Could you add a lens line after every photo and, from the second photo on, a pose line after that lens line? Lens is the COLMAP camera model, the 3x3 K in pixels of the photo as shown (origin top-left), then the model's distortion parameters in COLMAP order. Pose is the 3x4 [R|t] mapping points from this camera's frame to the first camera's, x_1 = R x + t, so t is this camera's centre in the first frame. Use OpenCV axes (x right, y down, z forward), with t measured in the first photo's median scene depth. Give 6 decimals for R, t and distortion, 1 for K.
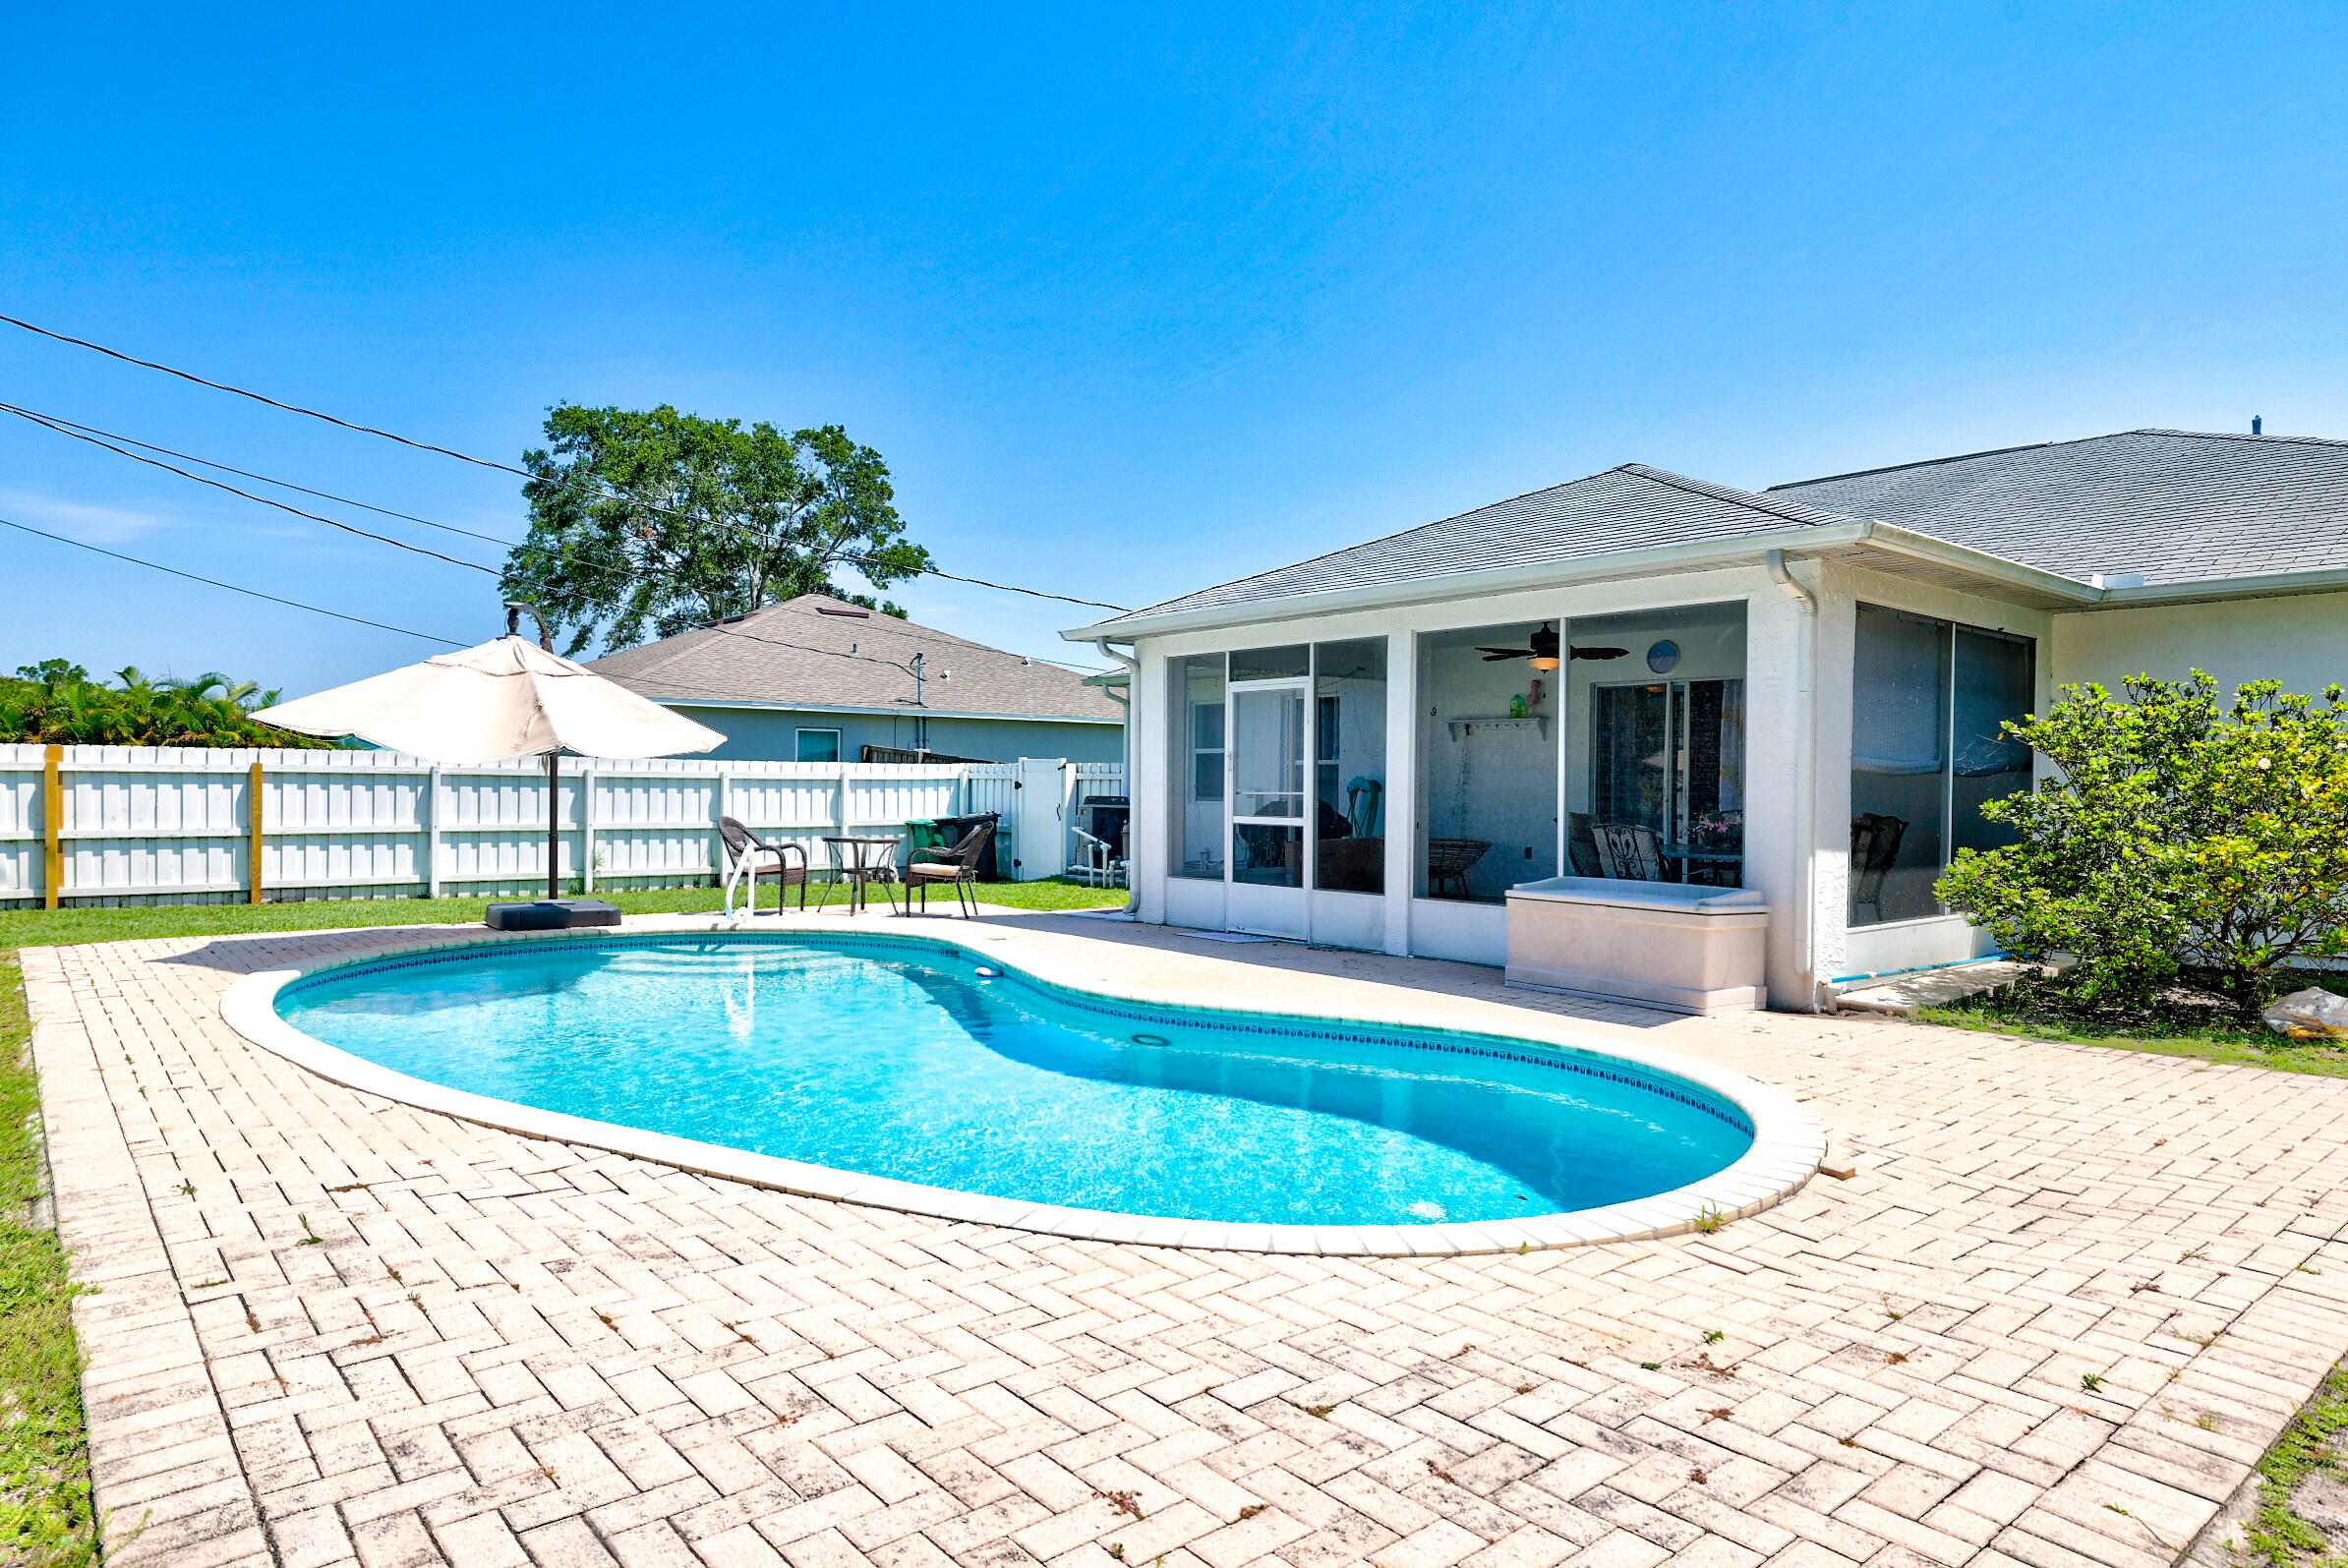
lens RADIAL K [[1385.6, 0, 1165.6], [0, 1385.6, 797.2], [0, 0, 1]] dist [-0.005452, 0.000016]
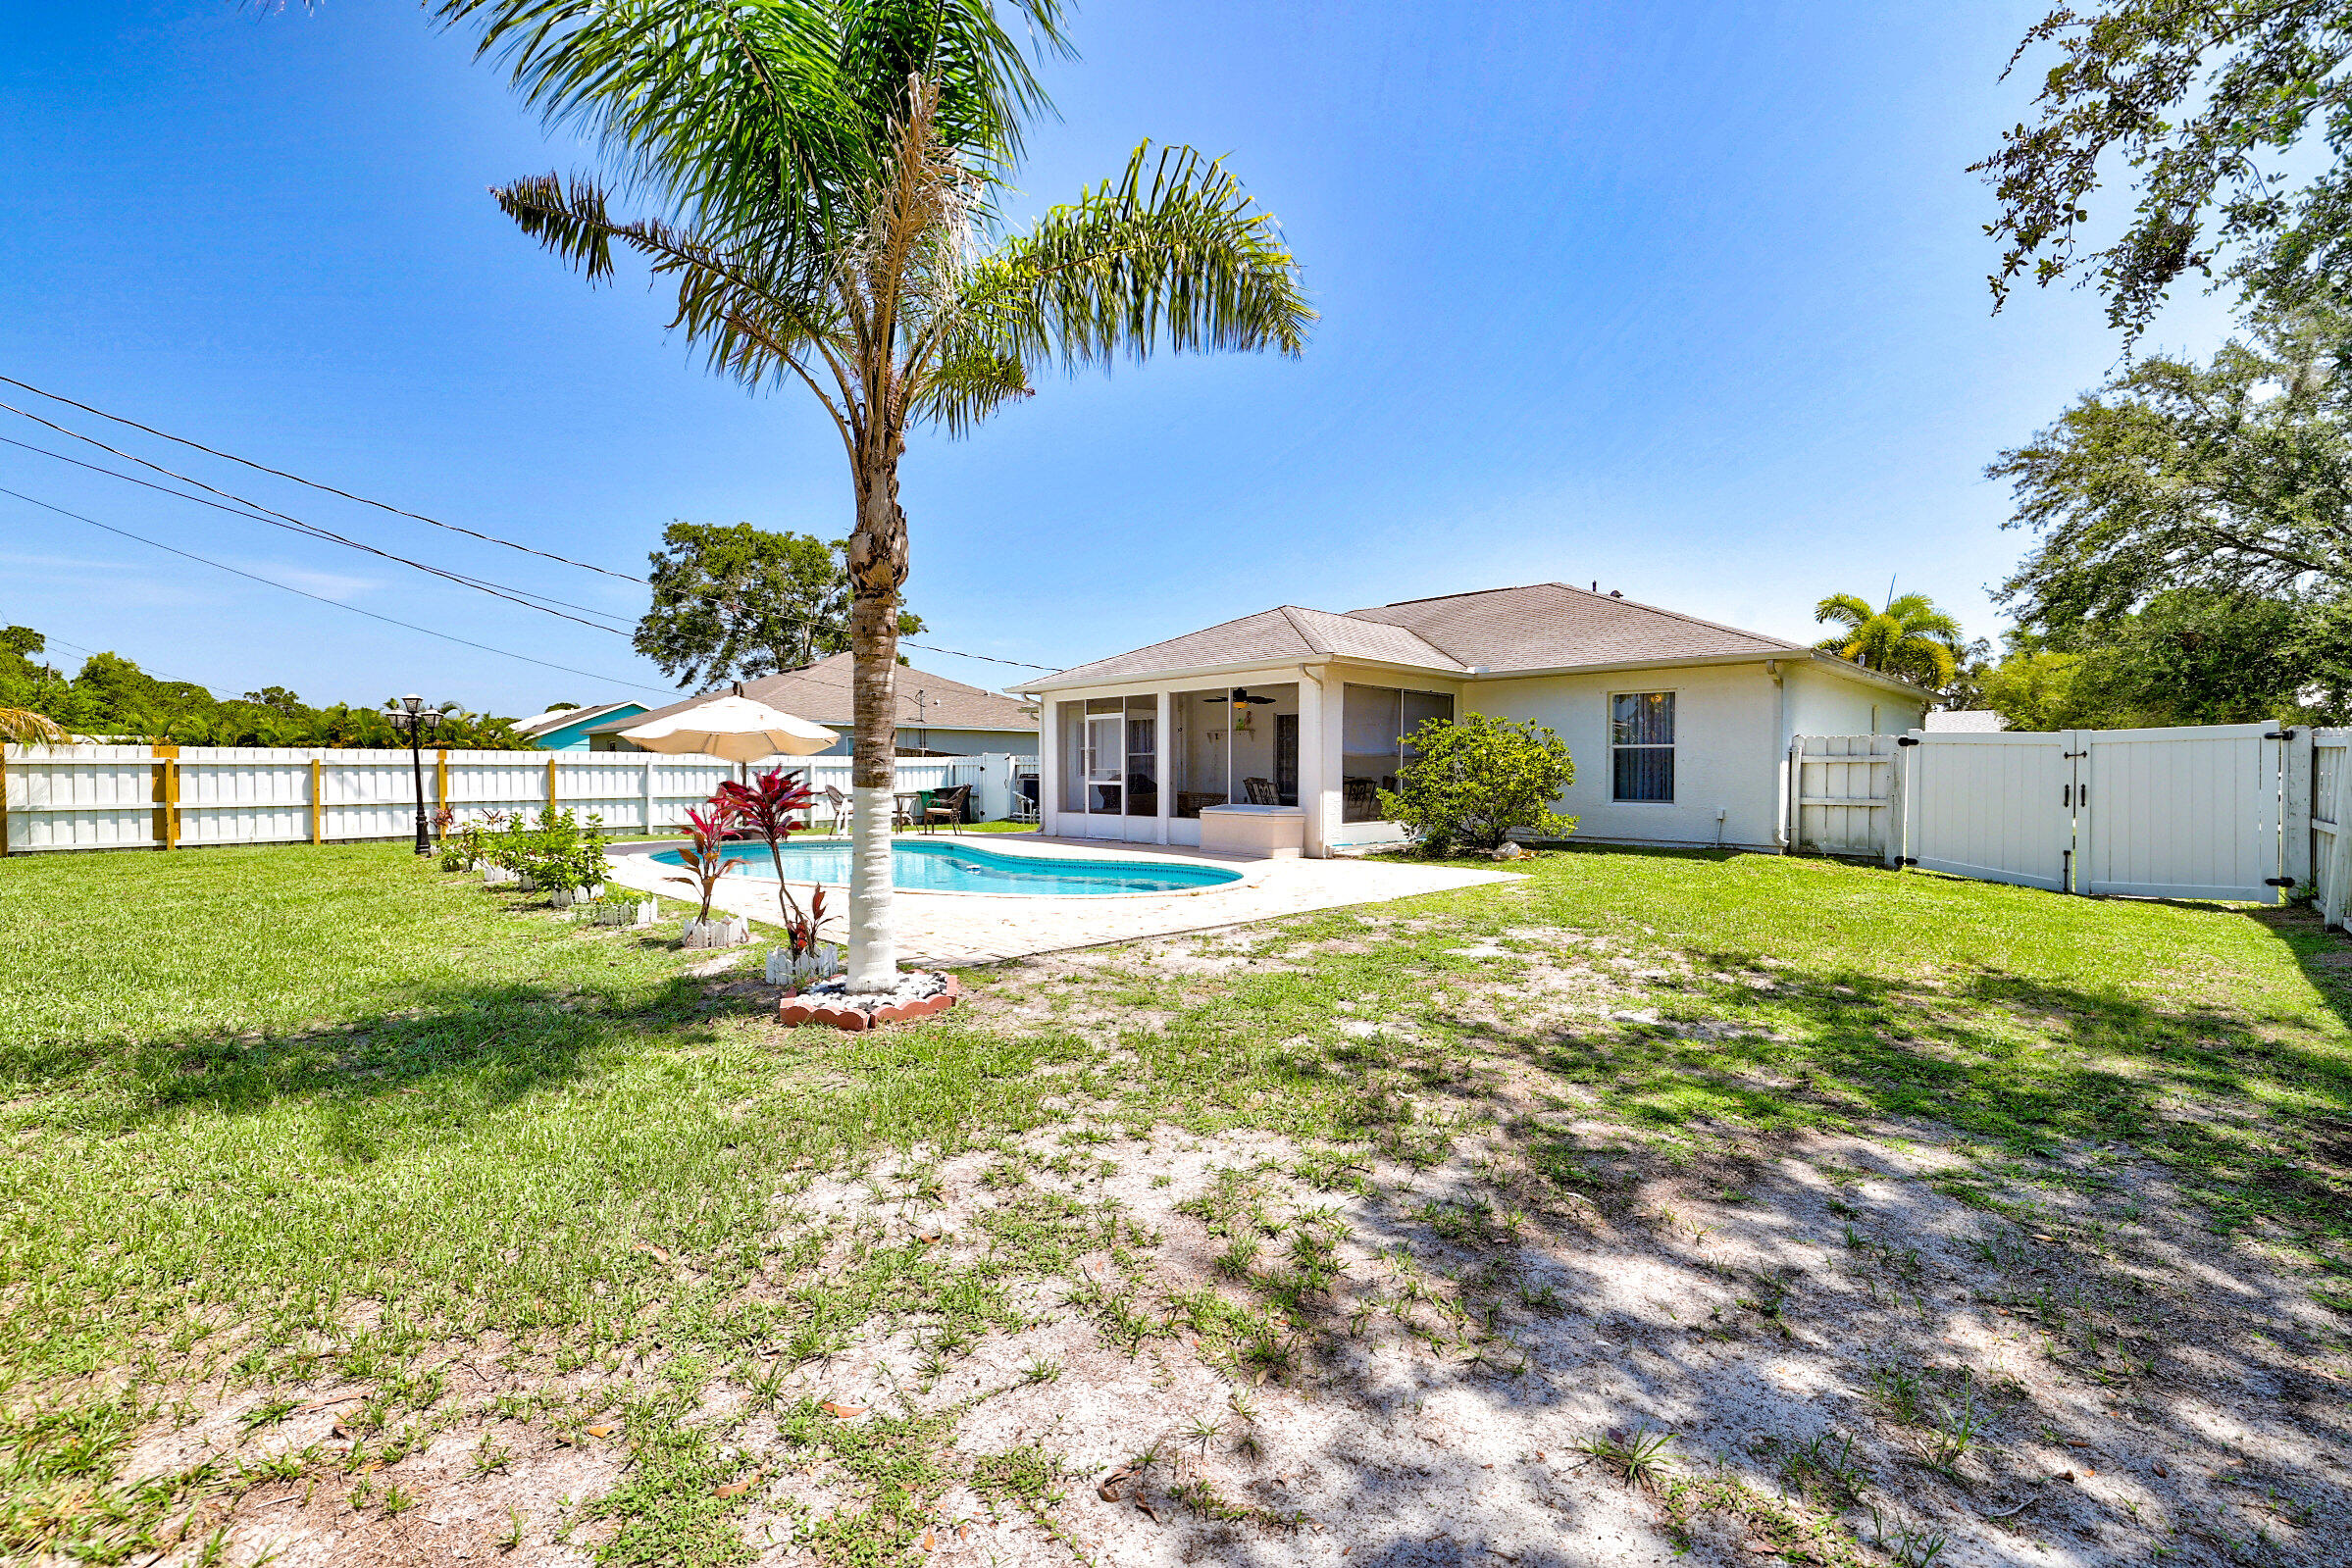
lens RADIAL K [[982.8, 0, 1153.8], [0, 982.8, 792.4], [0, 0, 1]] dist [0.000093, -0.001118]
pose [[0.997749, -0.010703, 0.066198, 0.034345], [0.009847, 0.999864, 0.013231, 0.008638], [-0.066331, -0.012549, 0.997719, -0.314975]]
